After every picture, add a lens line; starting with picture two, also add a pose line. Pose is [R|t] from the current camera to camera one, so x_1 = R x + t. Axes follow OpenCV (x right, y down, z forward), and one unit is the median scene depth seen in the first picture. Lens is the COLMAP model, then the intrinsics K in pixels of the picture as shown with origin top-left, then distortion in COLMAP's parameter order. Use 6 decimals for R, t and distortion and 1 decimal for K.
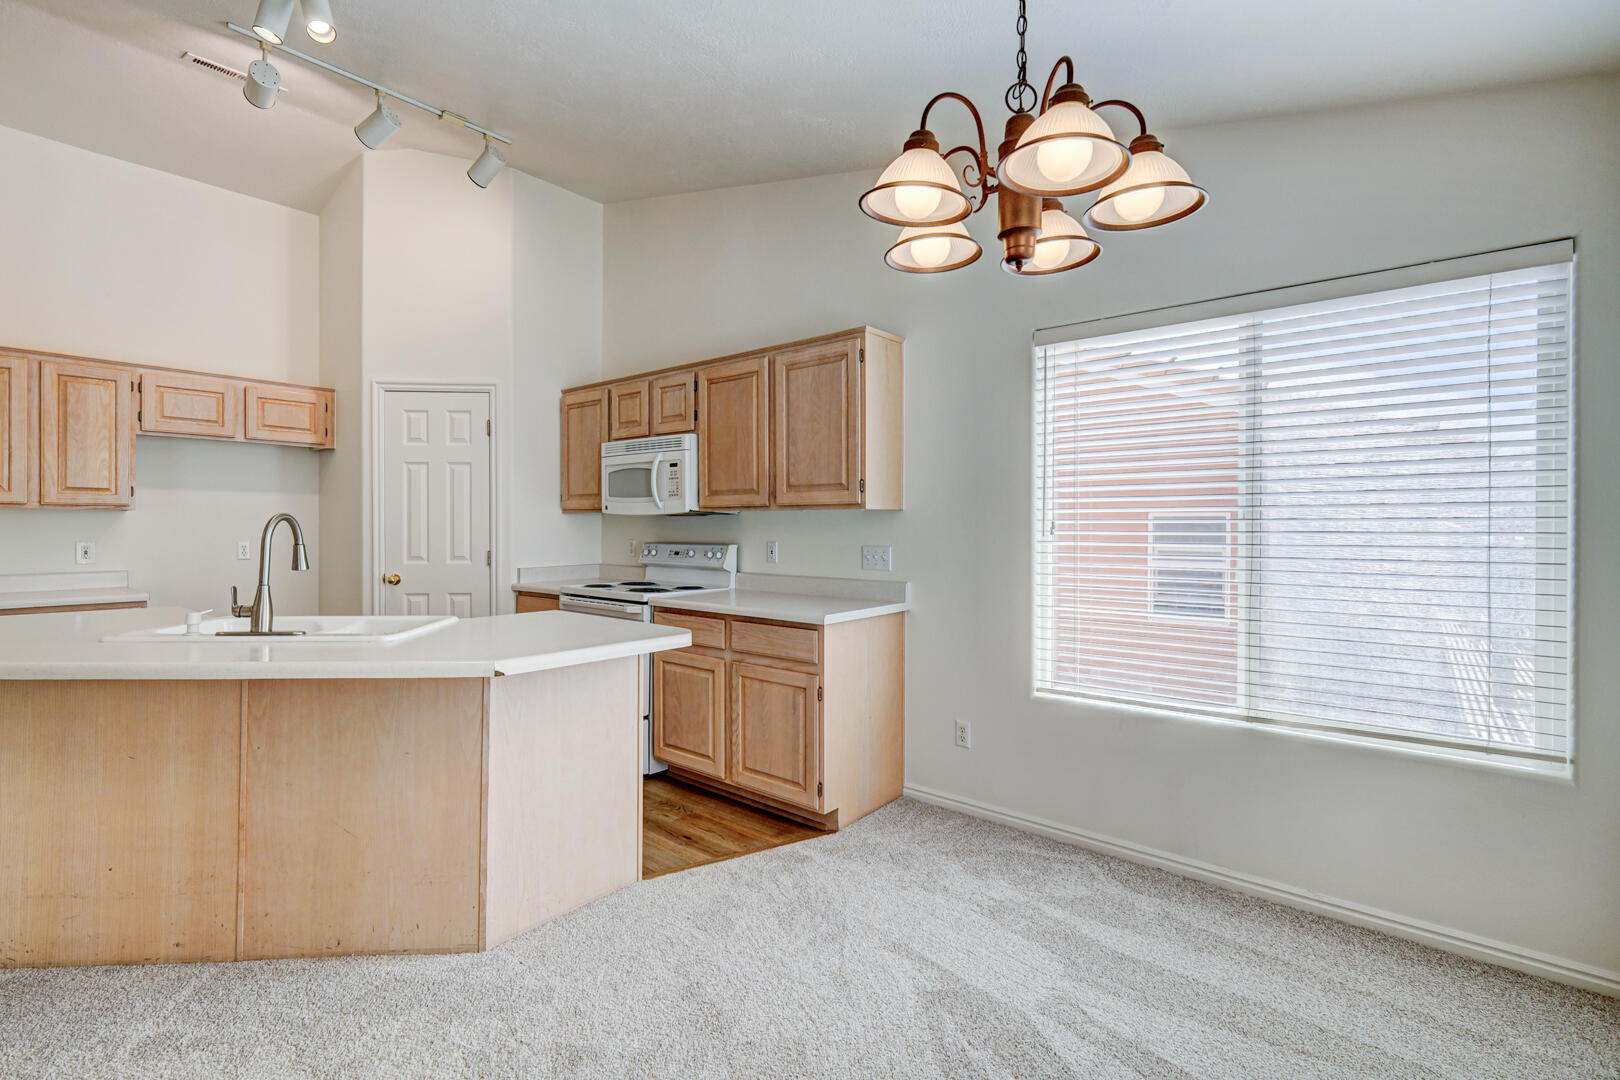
lens RADIAL K [[732.1, 0, 792.7], [0, 732.1, 527.5], [0, 0, 1]] dist [0.001804, 0.000328]
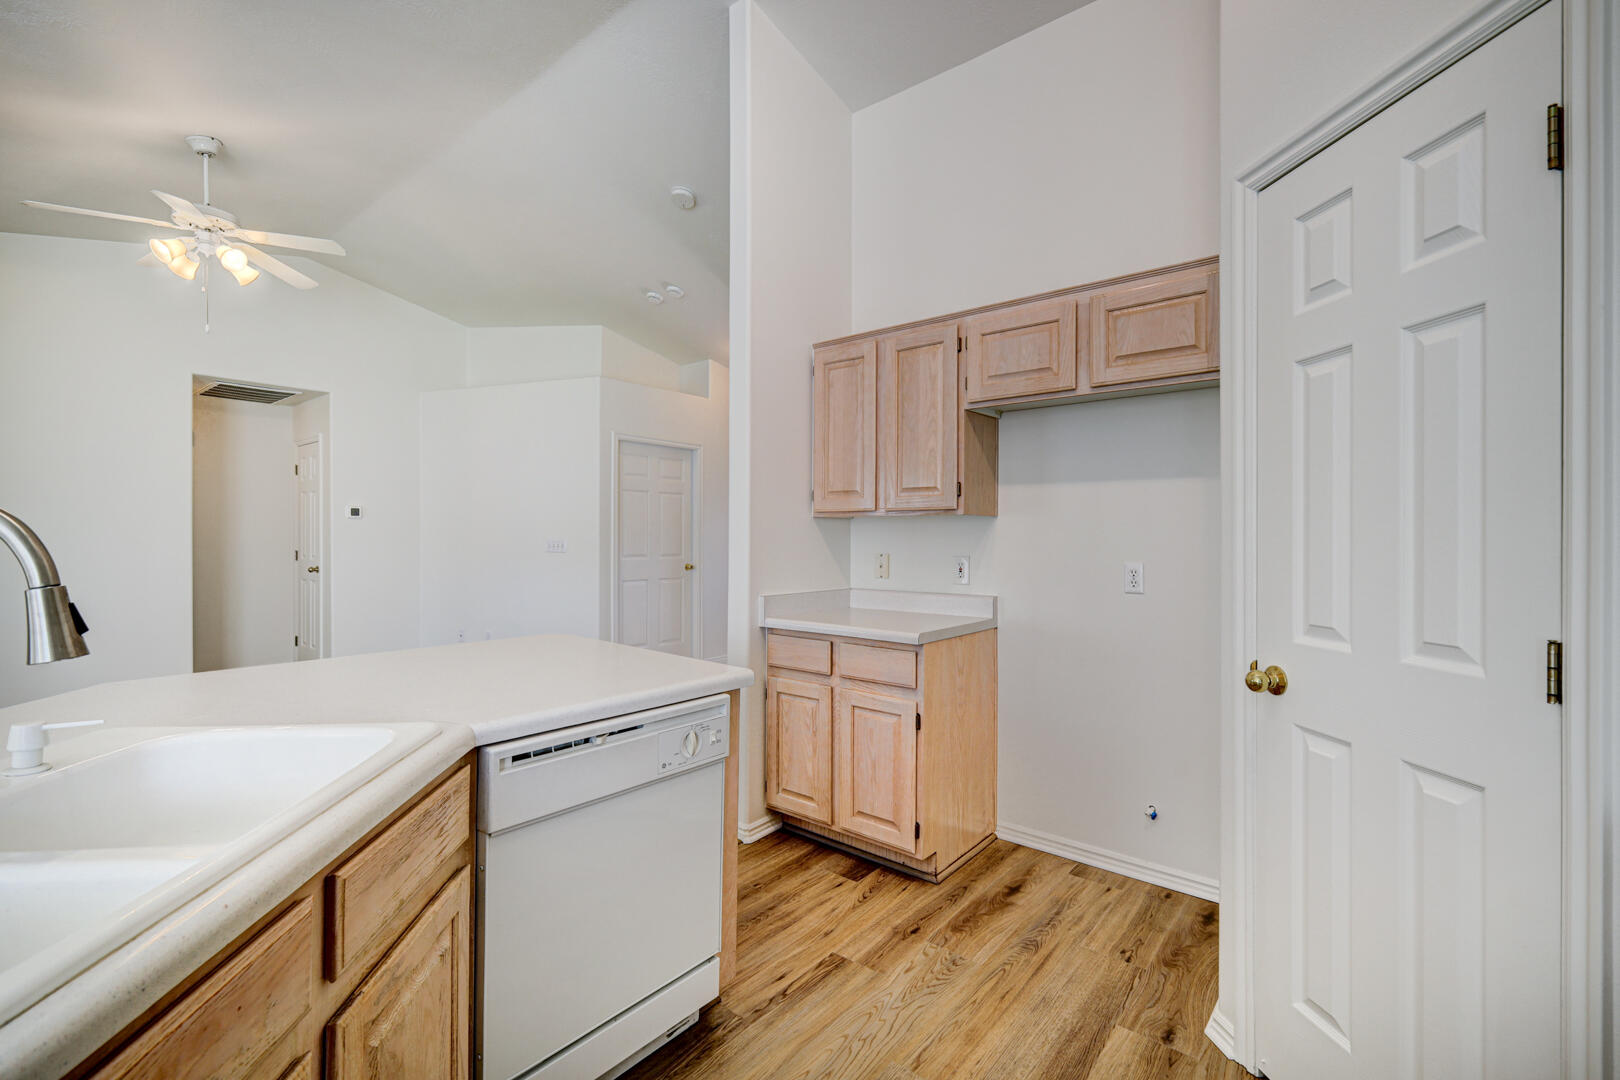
lens RADIAL K [[701.6, 0, 811.0], [0, 701.6, 533.1], [0, 0, 1]] dist [0.001164, 0.000462]
pose [[0.018281, -0.004728, -0.999822, -0.214240], [-0.005482, 0.999973, -0.004829, -0.001535], [0.999818, 0.005569, 0.018255, 0.860081]]
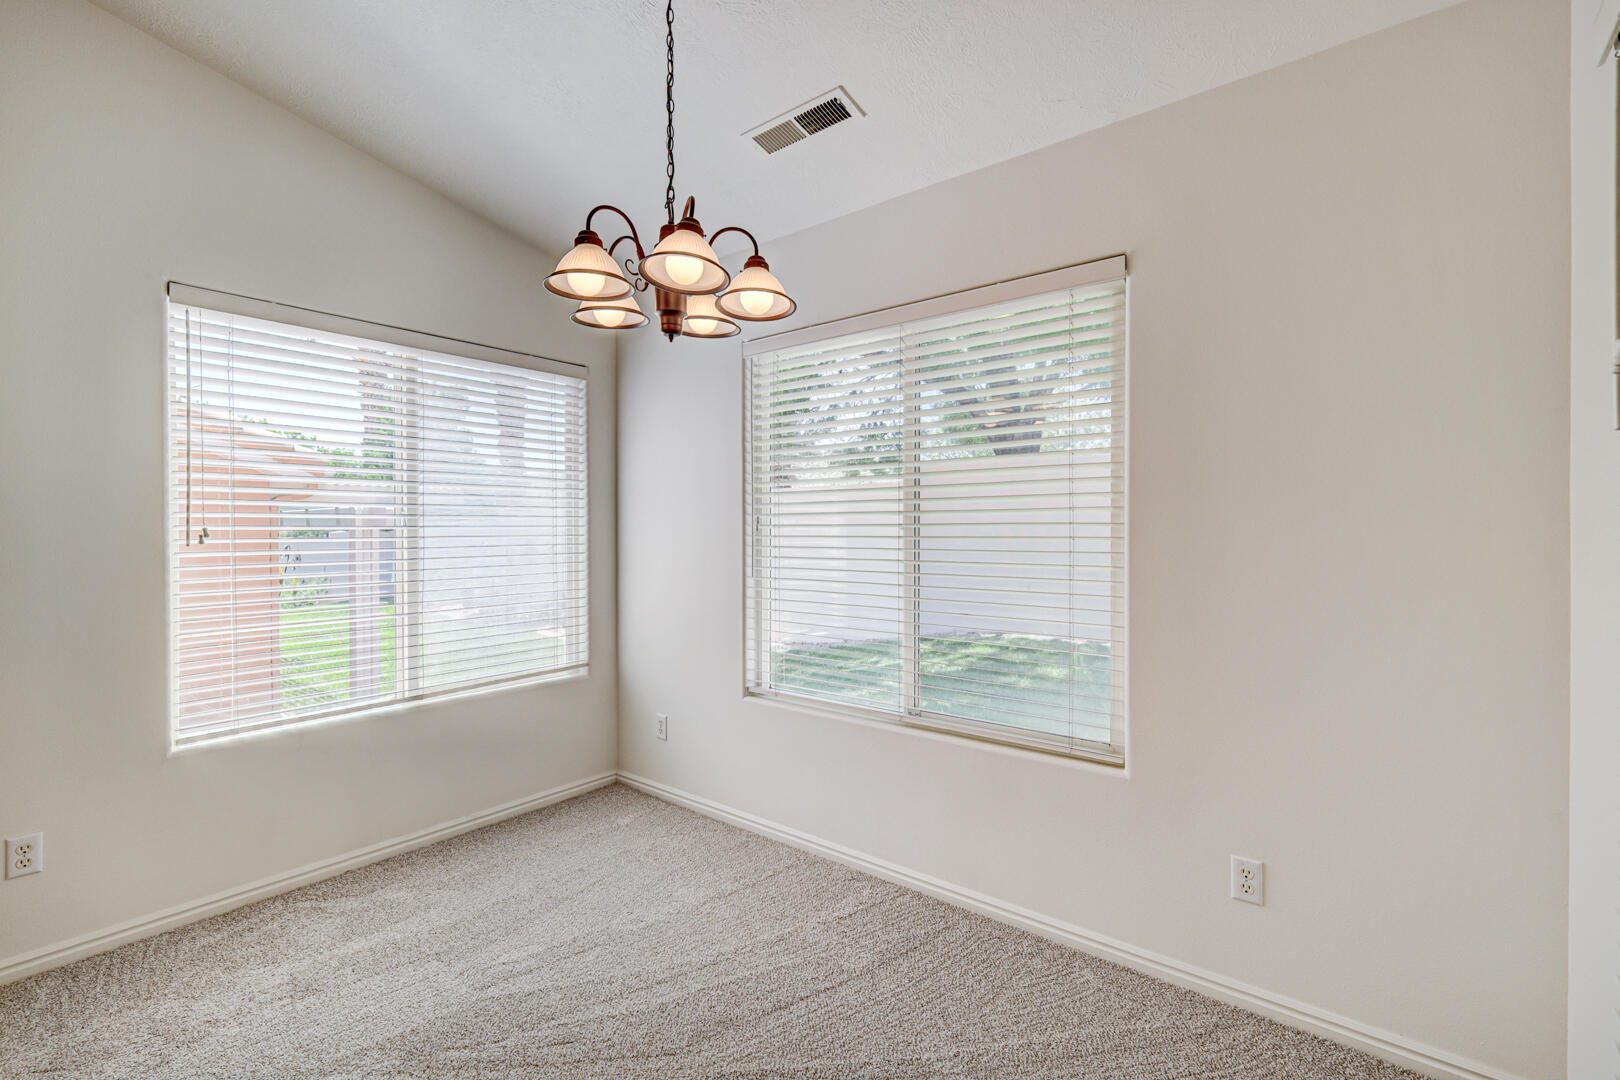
lens RADIAL K [[714.0, 0, 806.3], [0, 714.0, 528.5], [0, 0, 1]] dist [0.000560, 0.000110]
pose [[-0.024988, 0.000236, 0.999688, -0.344431], [0.005403, 0.999985, -0.000101, -0.002352], [-0.999673, 0.005399, -0.024988, 0.269009]]
